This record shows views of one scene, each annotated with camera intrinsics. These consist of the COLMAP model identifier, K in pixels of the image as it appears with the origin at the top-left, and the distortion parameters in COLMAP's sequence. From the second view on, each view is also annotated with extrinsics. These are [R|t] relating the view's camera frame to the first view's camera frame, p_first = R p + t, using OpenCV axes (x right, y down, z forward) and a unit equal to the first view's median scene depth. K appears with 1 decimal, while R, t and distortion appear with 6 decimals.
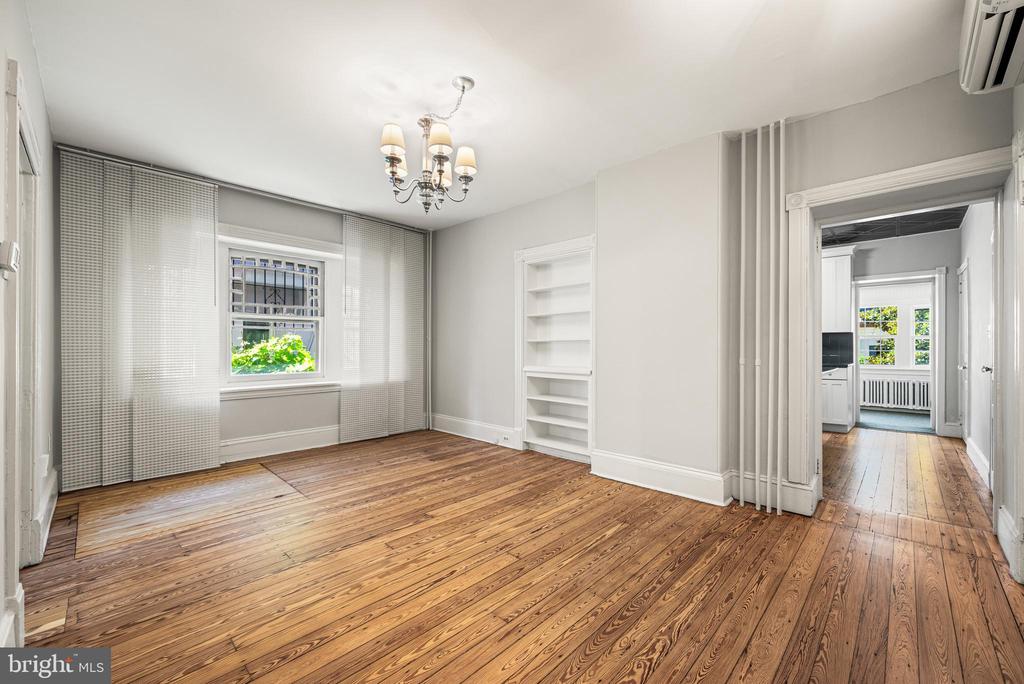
lens RADIAL K [[408.7, 0, 511.4], [0, 408.7, 344.6], [0, 0, 1]] dist [-0.002066, -0.000262]
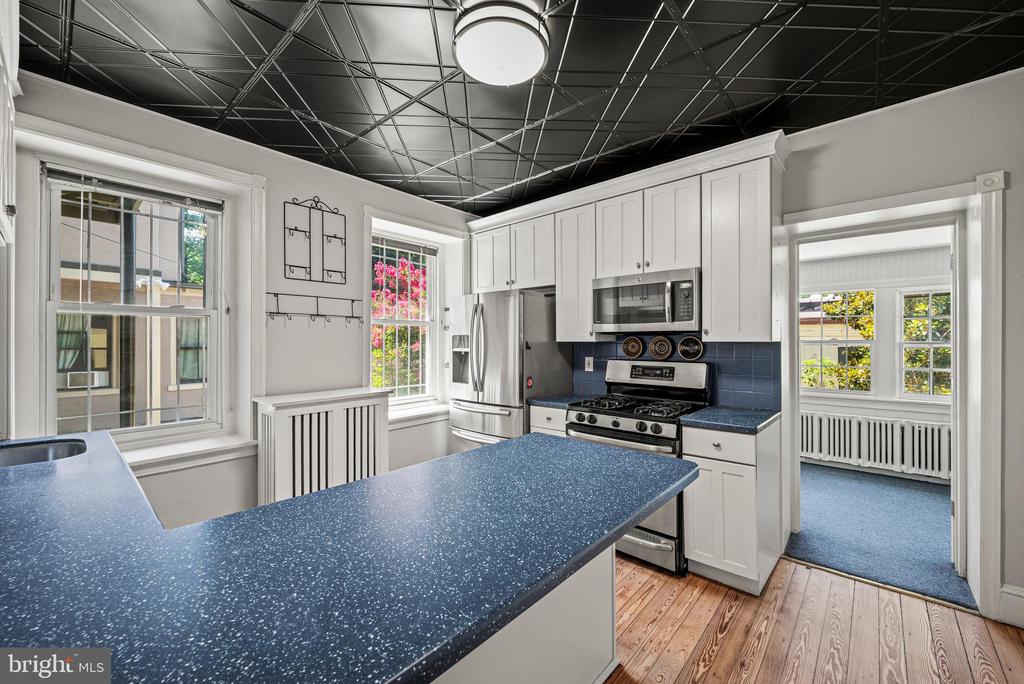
lens RADIAL K [[408.7, 0, 513.4], [0, 408.7, 339.5], [0, 0, 1]] dist [-0.002066, -0.000262]
pose [[0.999242, -0.001028, 0.038913, 0.416314], [0.000993, 0.999999, 0.000925, -0.025862], [-0.038913, -0.000885, 0.999242, 0.446263]]
